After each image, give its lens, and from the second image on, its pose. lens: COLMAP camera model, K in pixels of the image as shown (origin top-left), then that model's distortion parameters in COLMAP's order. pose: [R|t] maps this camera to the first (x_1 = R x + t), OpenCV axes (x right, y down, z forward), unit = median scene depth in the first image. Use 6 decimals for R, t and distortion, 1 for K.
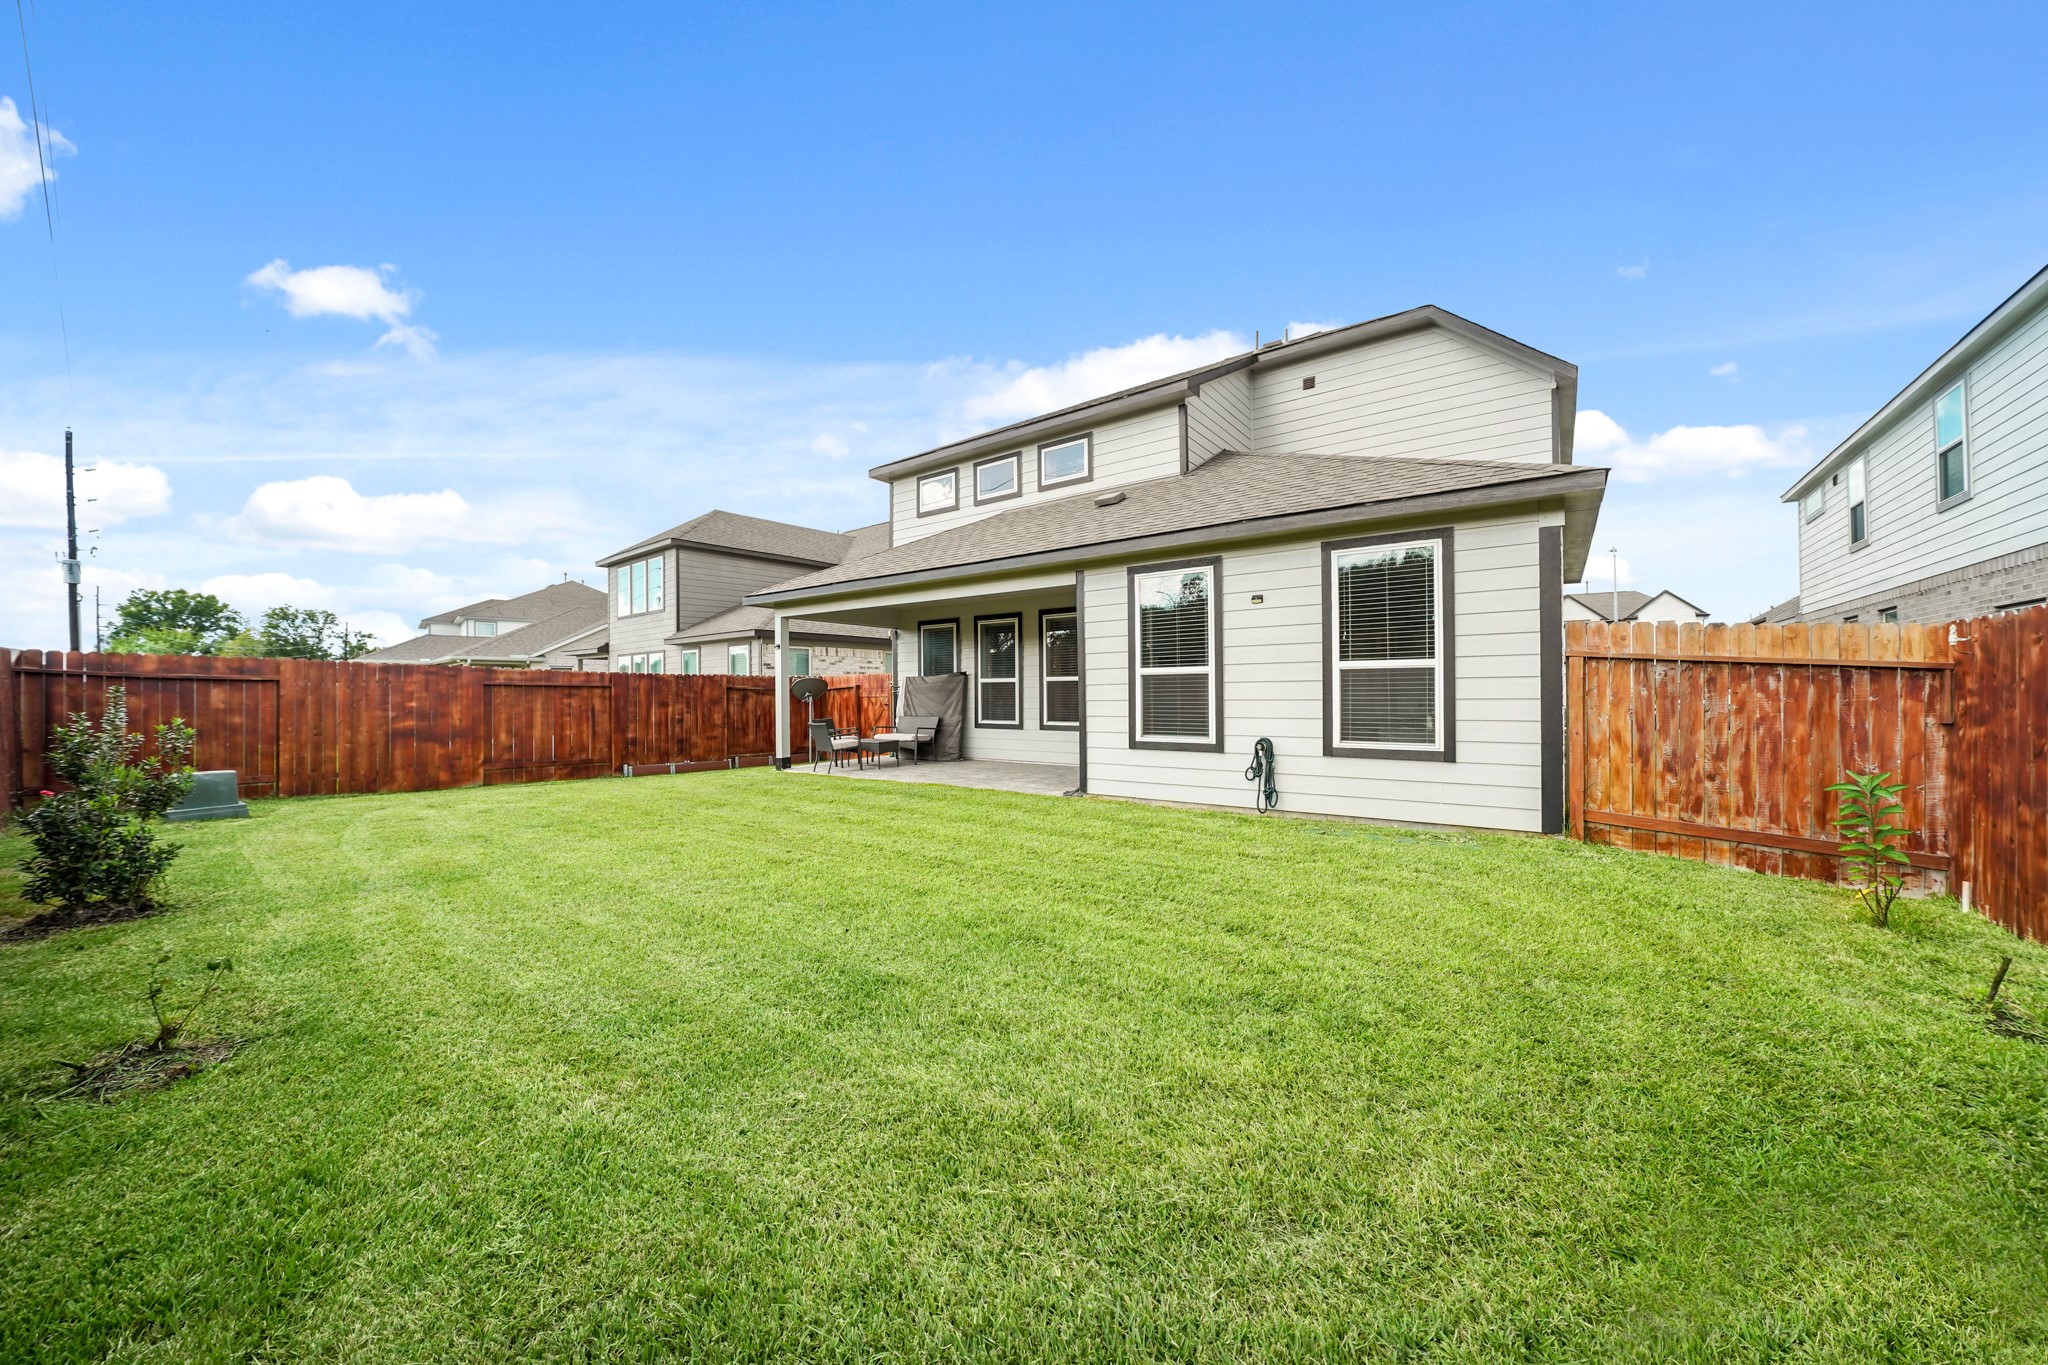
lens RADIAL K [[714.2, 0, 1030.2], [0, 714.2, 686.1], [0, 0, 1]] dist [-0.004238, 0.000132]
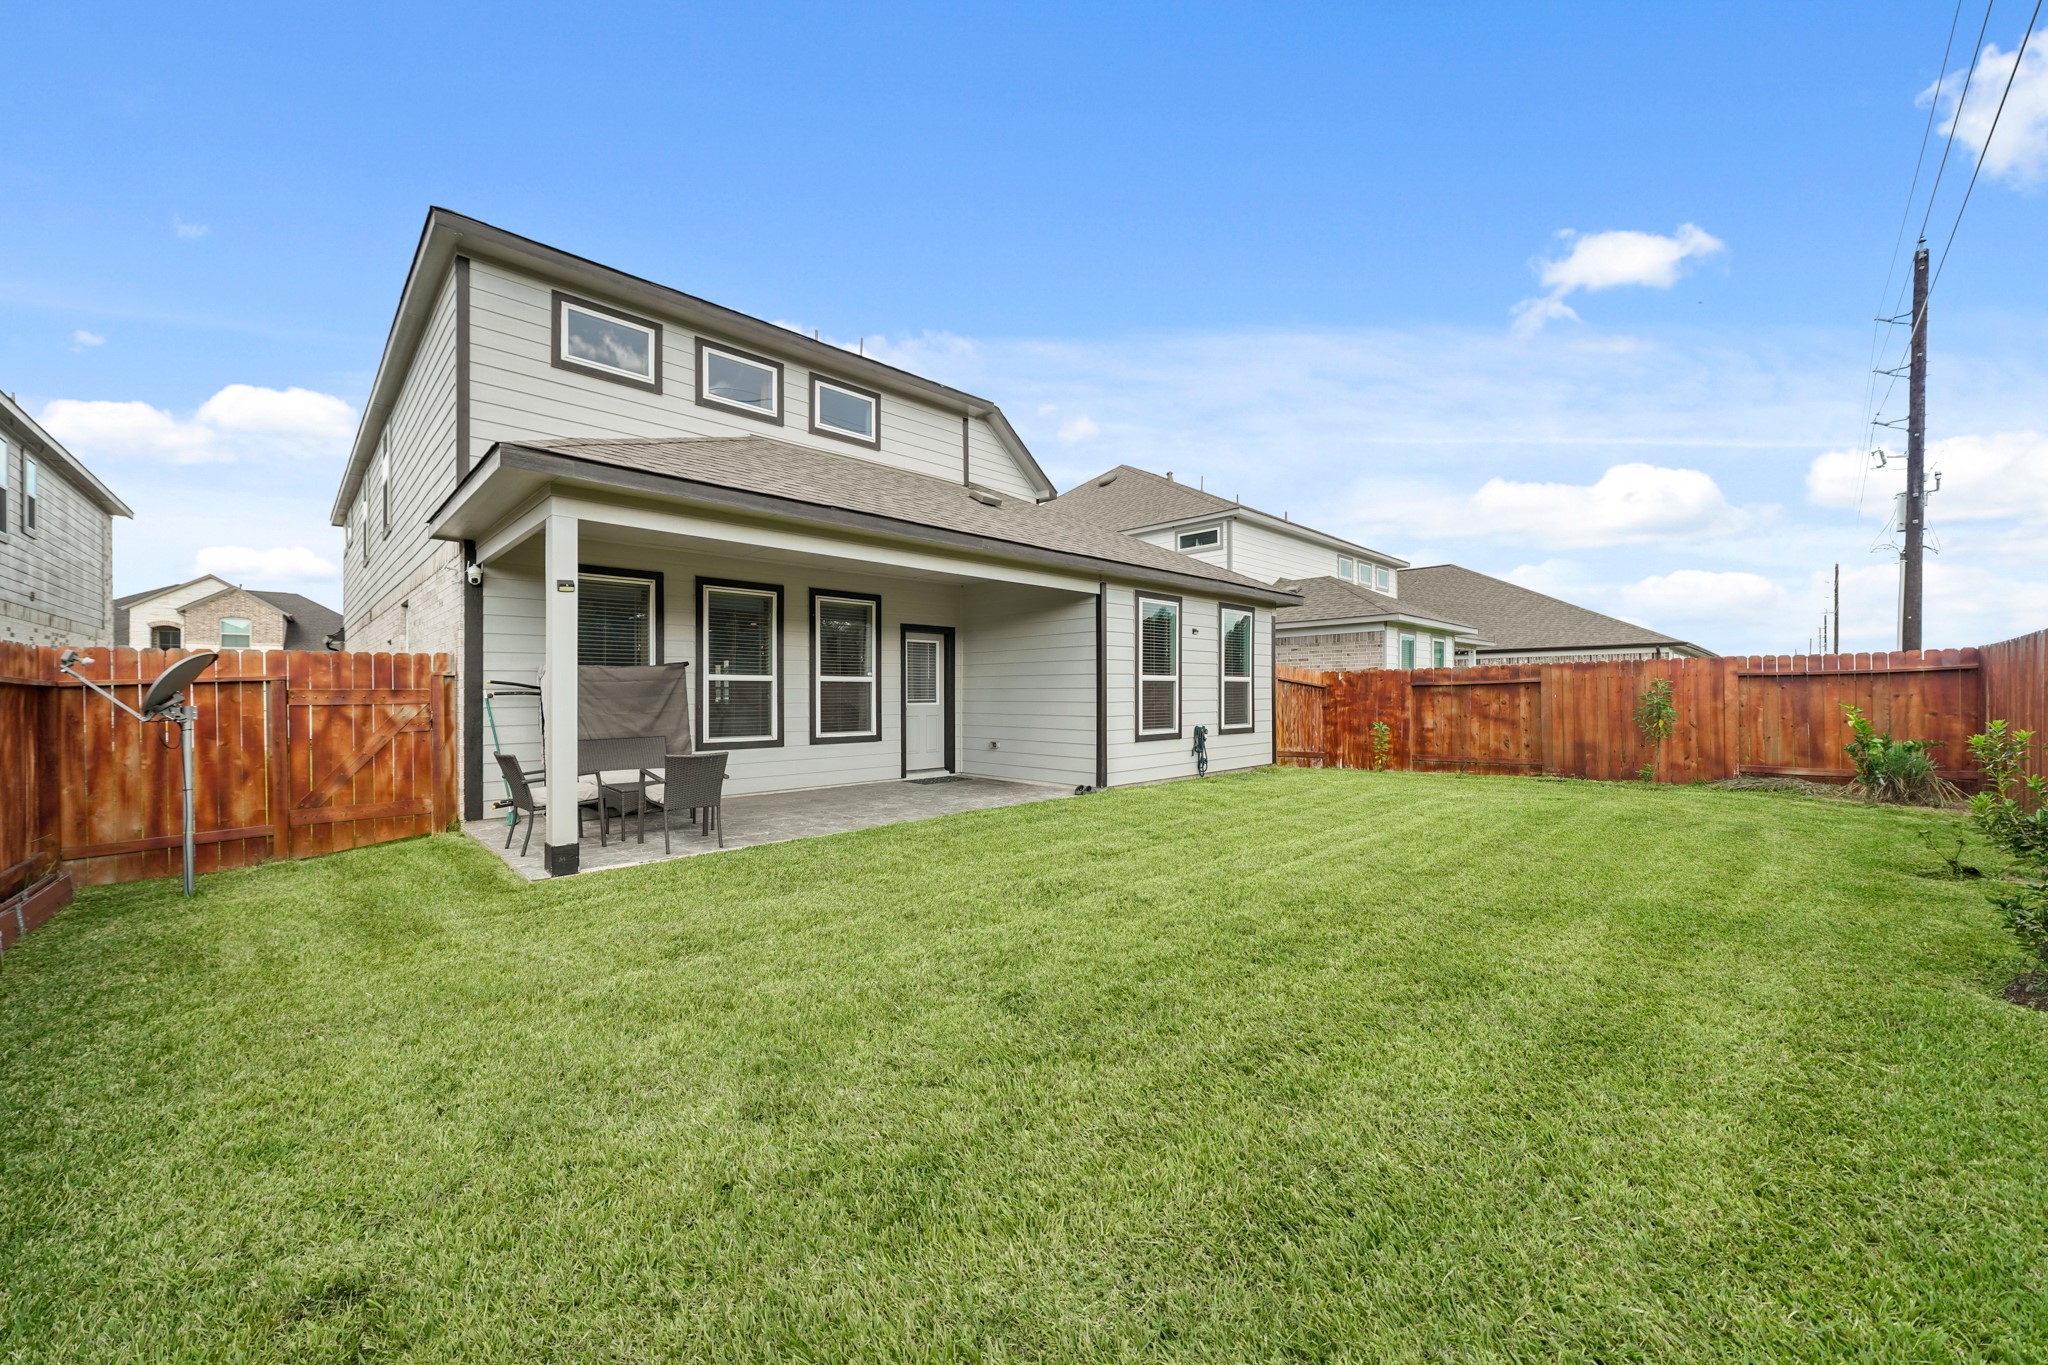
lens RADIAL K [[765.9, 0, 1026.5], [0, 765.9, 694.4], [0, 0, 1]] dist [-0.000055, -0.000046]
pose [[0.160473, 0.002605, 0.987037, -1.101742], [-0.006394, 0.999978, -0.001600, 0.010023], [-0.987019, -0.006054, 0.160486, 0.930547]]
